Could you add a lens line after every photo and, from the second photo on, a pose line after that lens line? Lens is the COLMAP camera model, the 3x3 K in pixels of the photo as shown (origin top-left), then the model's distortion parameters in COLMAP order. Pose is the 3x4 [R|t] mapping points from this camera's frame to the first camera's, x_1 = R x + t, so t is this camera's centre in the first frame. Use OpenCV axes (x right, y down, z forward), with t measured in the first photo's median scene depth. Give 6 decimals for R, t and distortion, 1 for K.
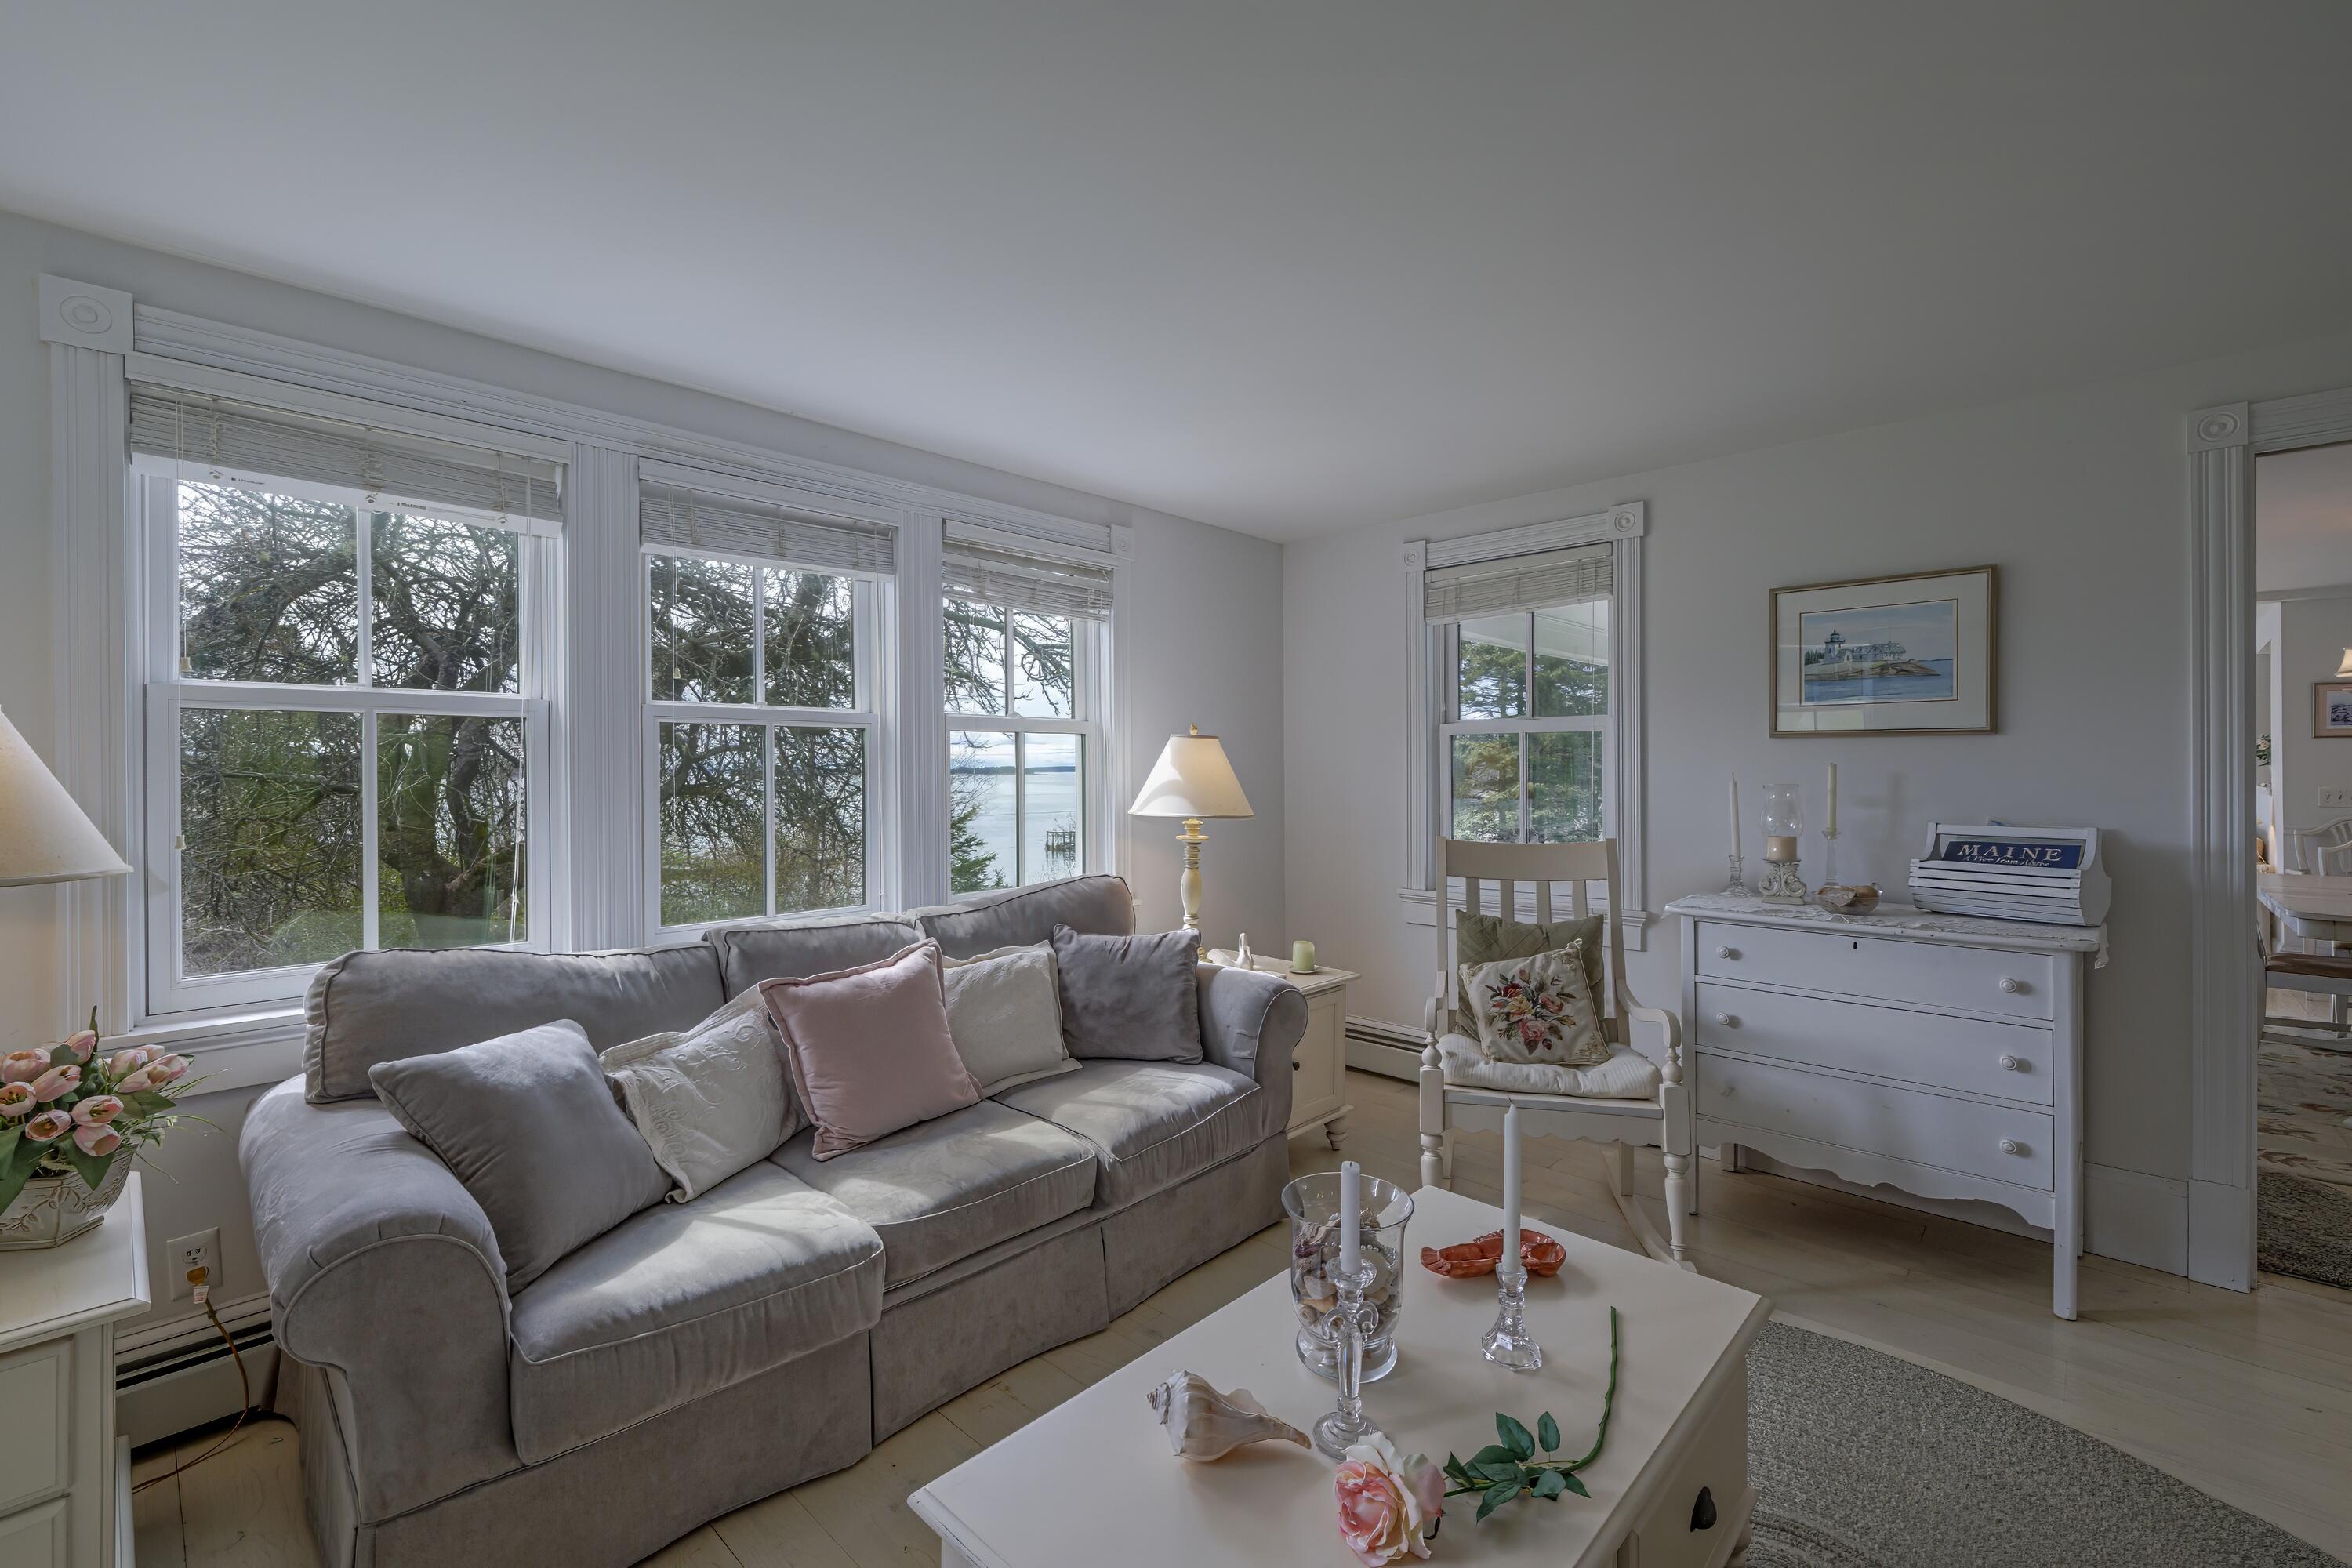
lens RADIAL K [[1005.2, 0, 1170.7], [0, 1005.2, 764.4], [0, 0, 1]] dist [0.008016, -0.000062]
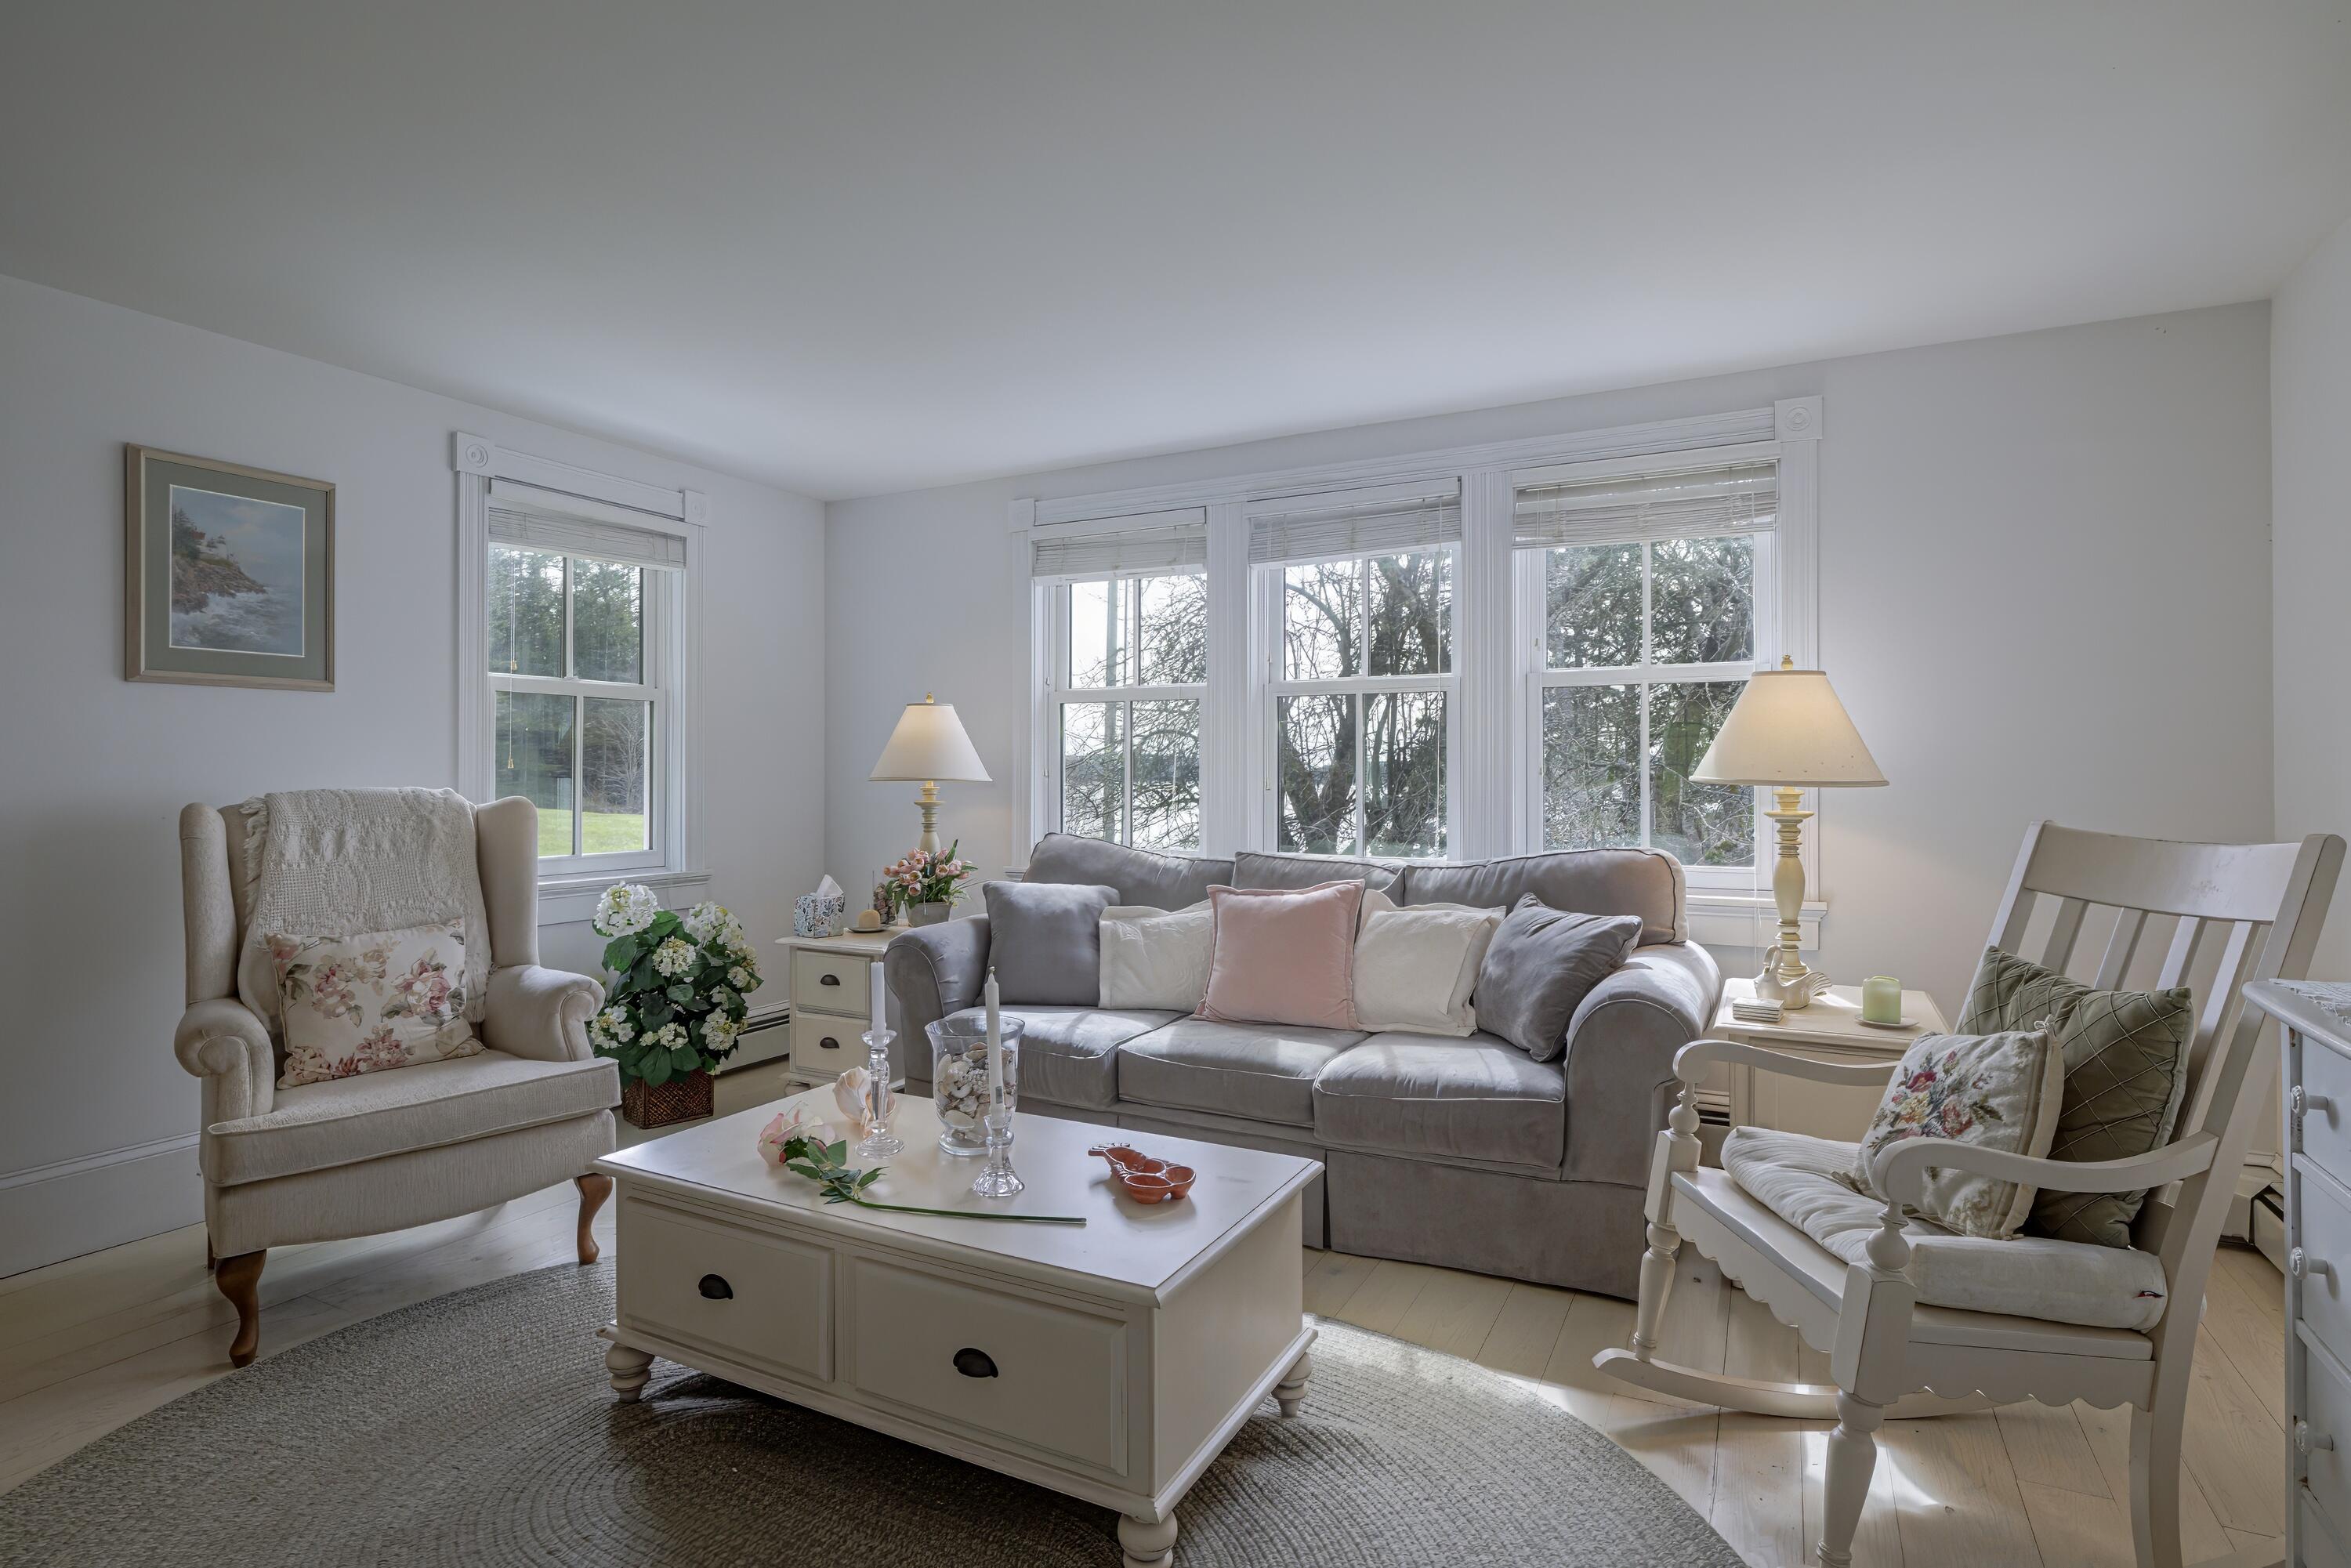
lens RADIAL K [[1191.0, 0, 1178.3], [0, 1191.0, 762.7], [0, 0, 1]] dist [-0.003467, 0.002216]
pose [[0.273885, -0.006158, -0.961743, 0.895273], [0.003630, 0.999979, -0.005369, 0.049234], [0.961756, -0.002020, 0.273902, 0.428005]]
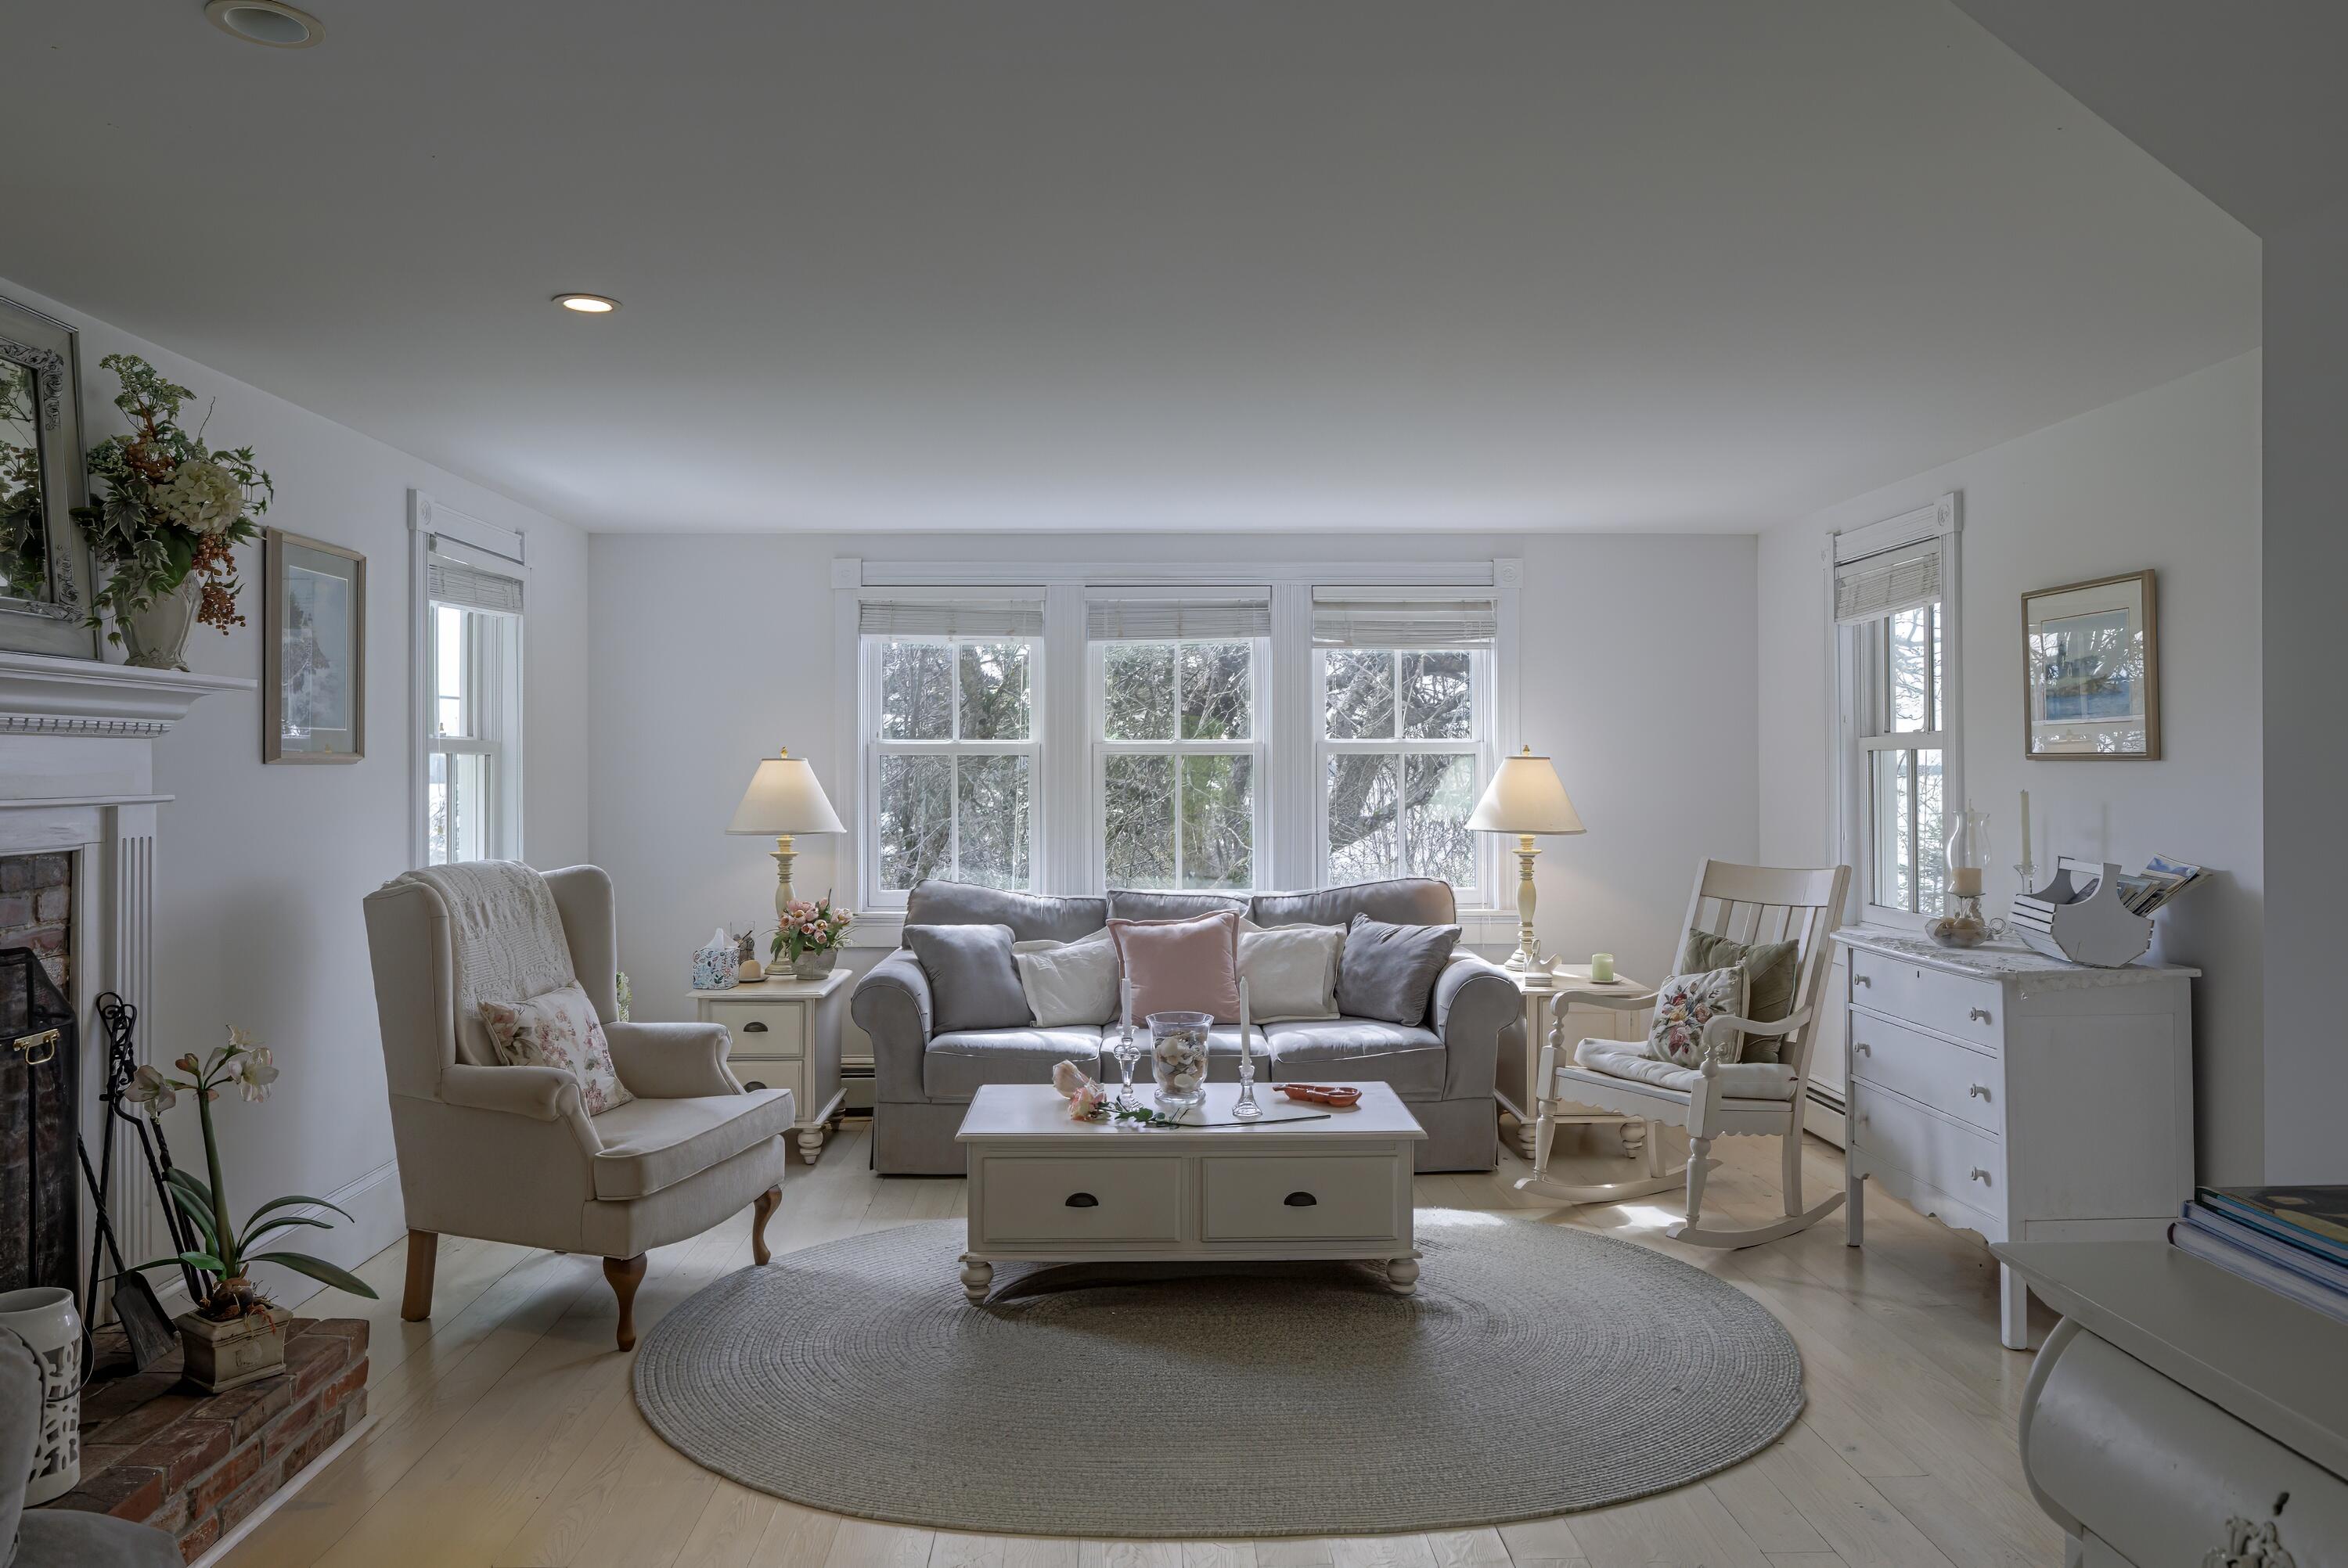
lens RADIAL K [[1594.0, 0, 1164.2], [0, 1594.0, 762.5], [0, 0, 1]] dist [0.004719, -0.001681]
pose [[0.707830, -0.000721, -0.706383, 1.183949], [0.002772, 0.999995, 0.001758, -0.032722], [0.706378, -0.003203, 0.707828, -0.602315]]
